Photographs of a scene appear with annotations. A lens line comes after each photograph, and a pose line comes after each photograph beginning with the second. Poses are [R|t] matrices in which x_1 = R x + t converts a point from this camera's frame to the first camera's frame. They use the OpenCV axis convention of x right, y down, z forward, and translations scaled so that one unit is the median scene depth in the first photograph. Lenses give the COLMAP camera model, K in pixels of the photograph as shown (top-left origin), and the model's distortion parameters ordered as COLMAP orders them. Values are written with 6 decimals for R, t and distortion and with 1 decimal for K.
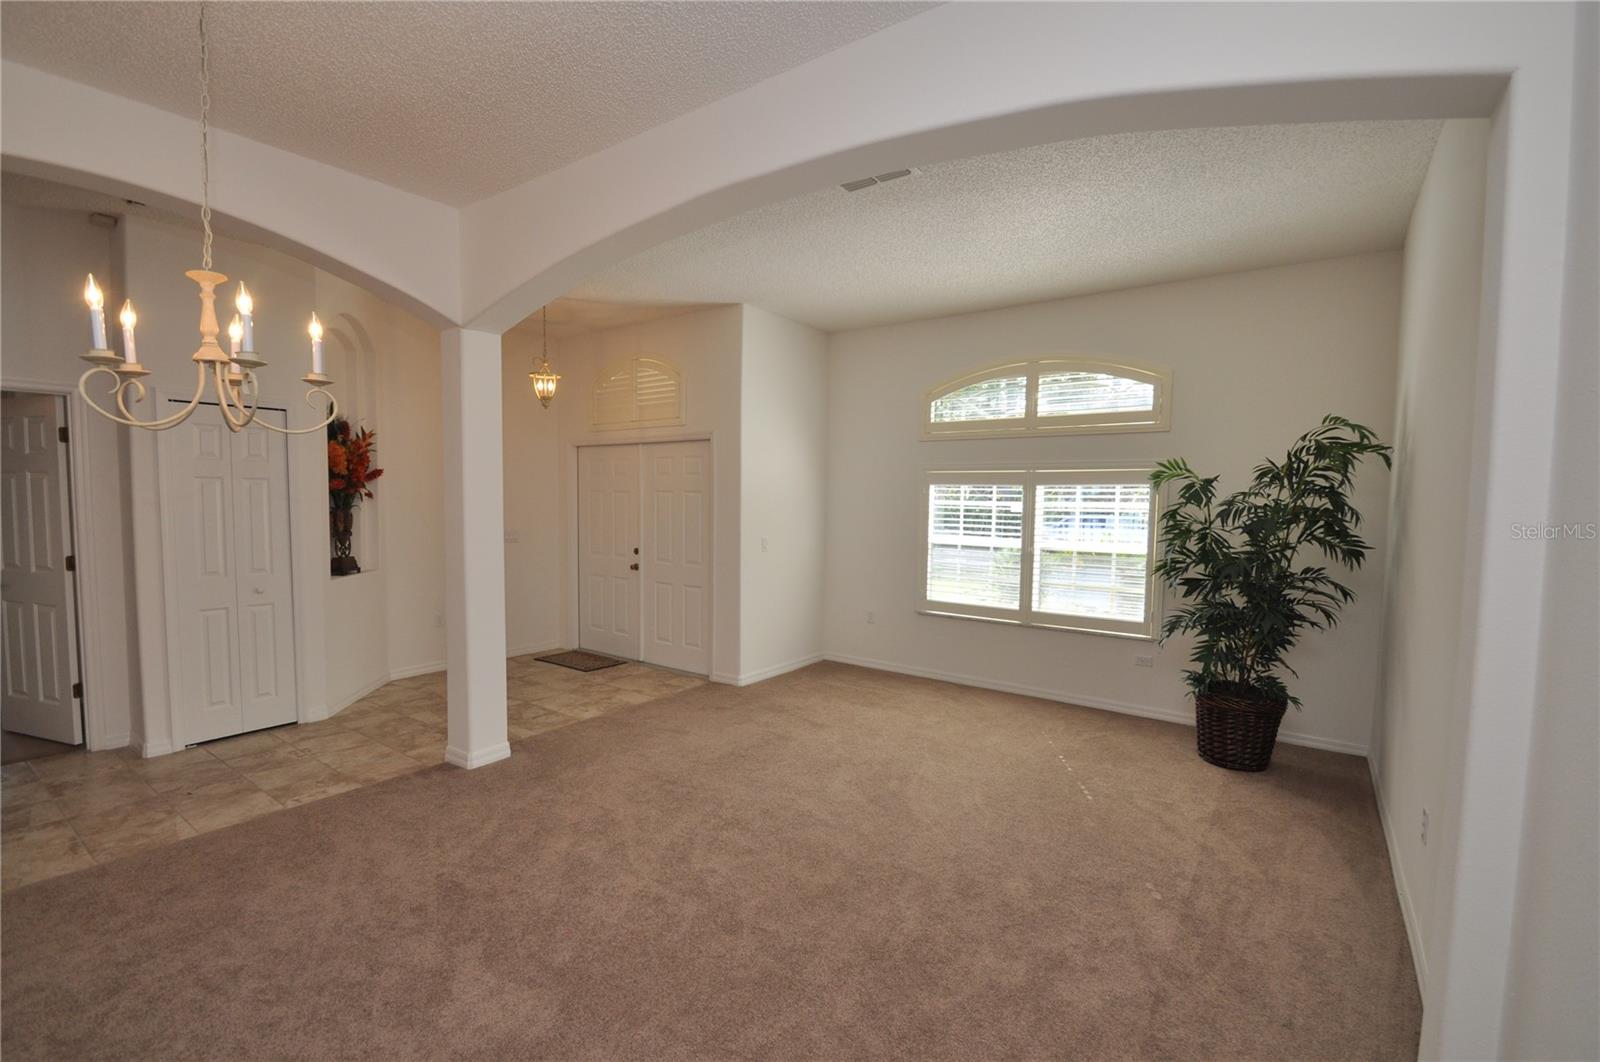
lens RADIAL K [[701.2, 0, 799.9], [0, 701.2, 537.5], [0, 0, 1]] dist [0.023777, -0.022537]
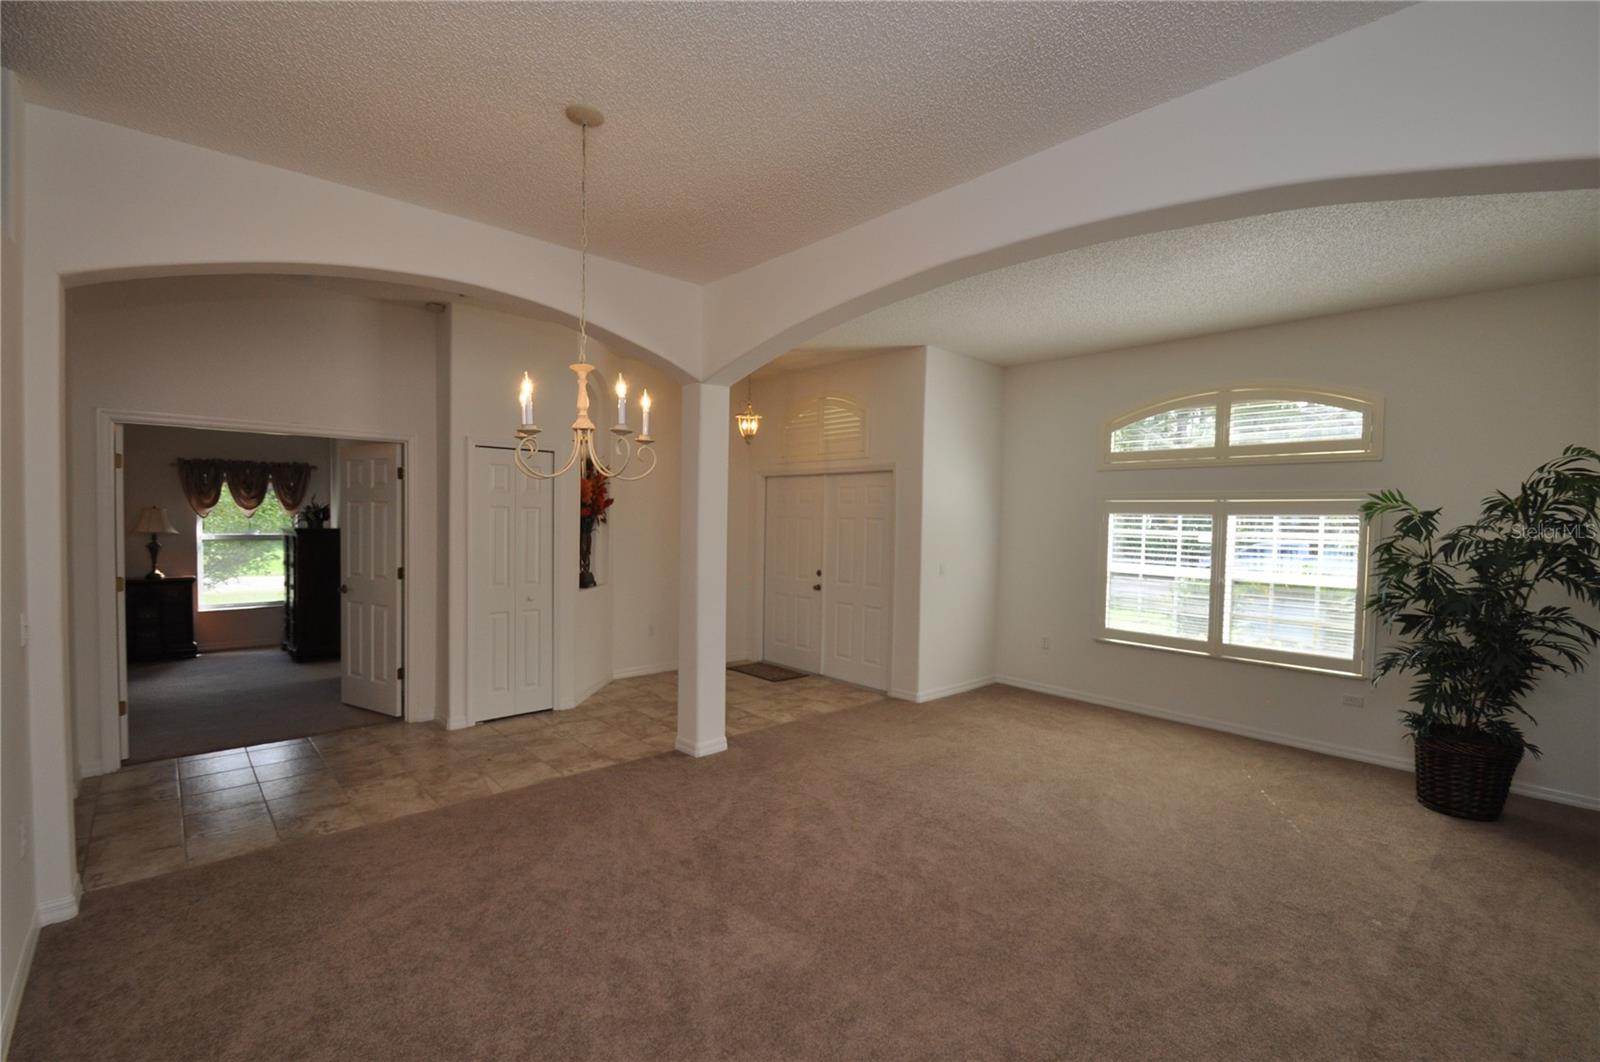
lens RADIAL K [[701.2, 0, 799.9], [0, 701.2, 537.5], [0, 0, 1]] dist [0.023777, -0.022537]
pose [[0.979449, 0.012033, -0.201333, -0.068409], [-0.018554, 0.999362, -0.030533, -0.002560], [0.200837, 0.033641, 0.979047, -0.114018]]
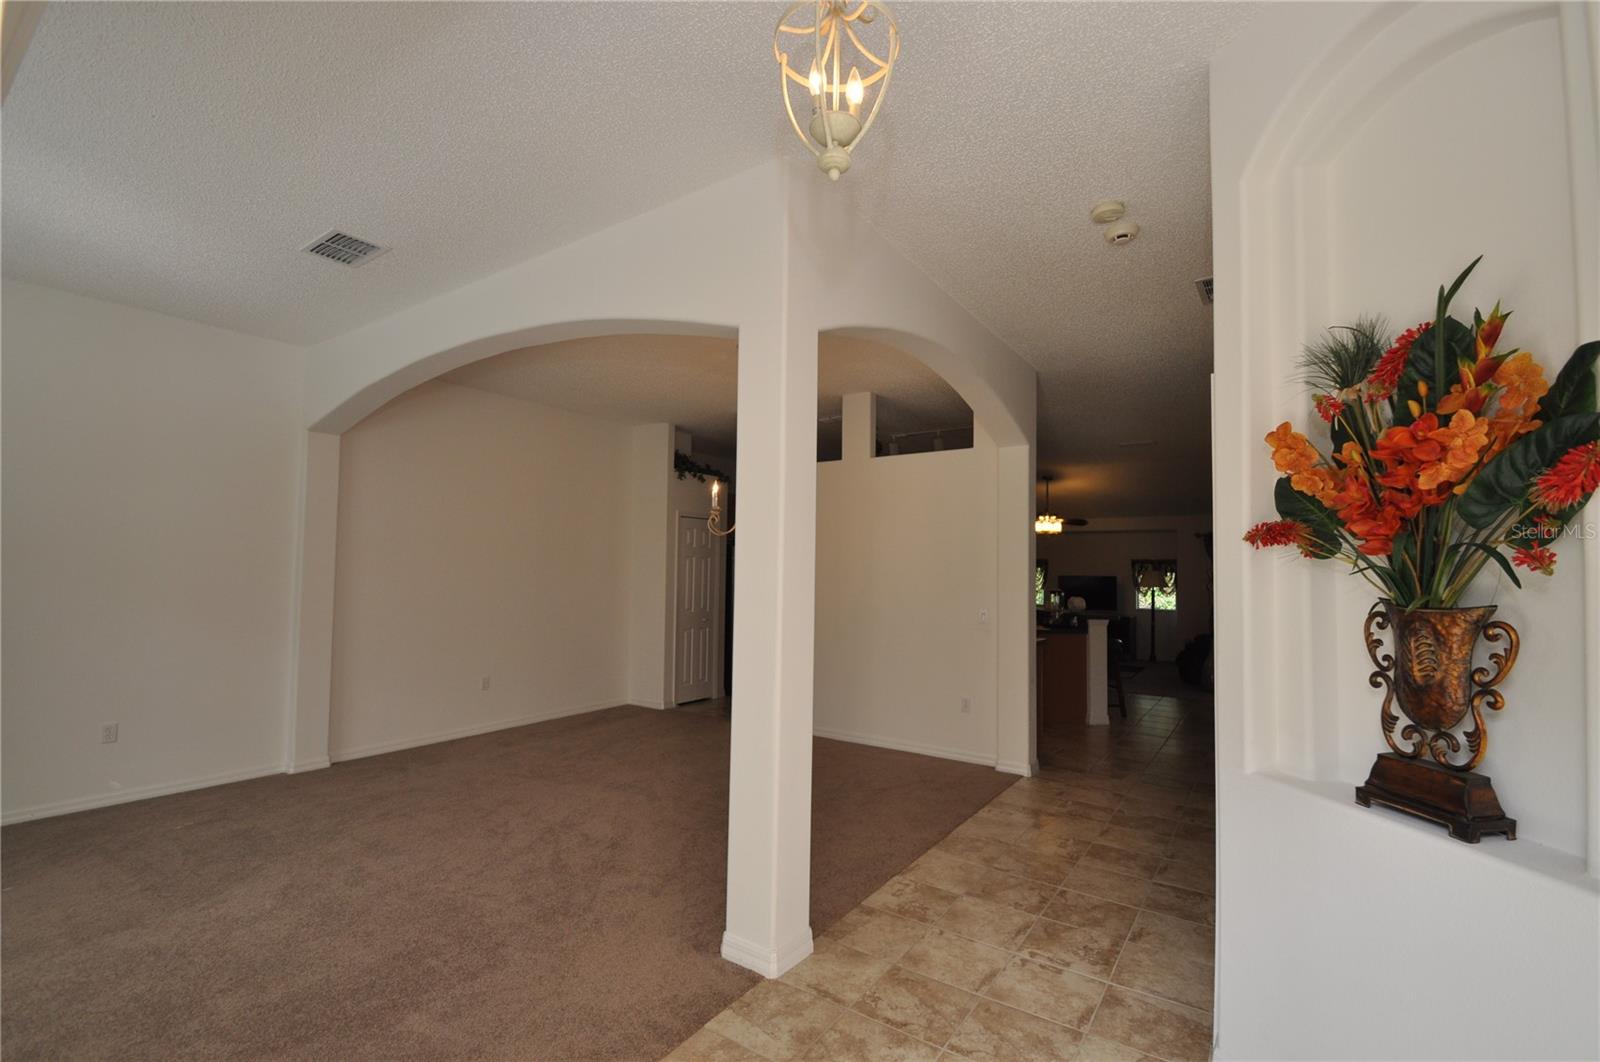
lens RADIAL K [[701.2, 0, 799.9], [0, 701.2, 537.5], [0, 0, 1]] dist [0.023777, -0.022537]
pose [[-0.999517, -0.021325, -0.022592, -0.462097], [-0.021757, 0.999581, 0.019079, -0.095002], [0.022175, 0.019561, -0.999563, 1.658816]]
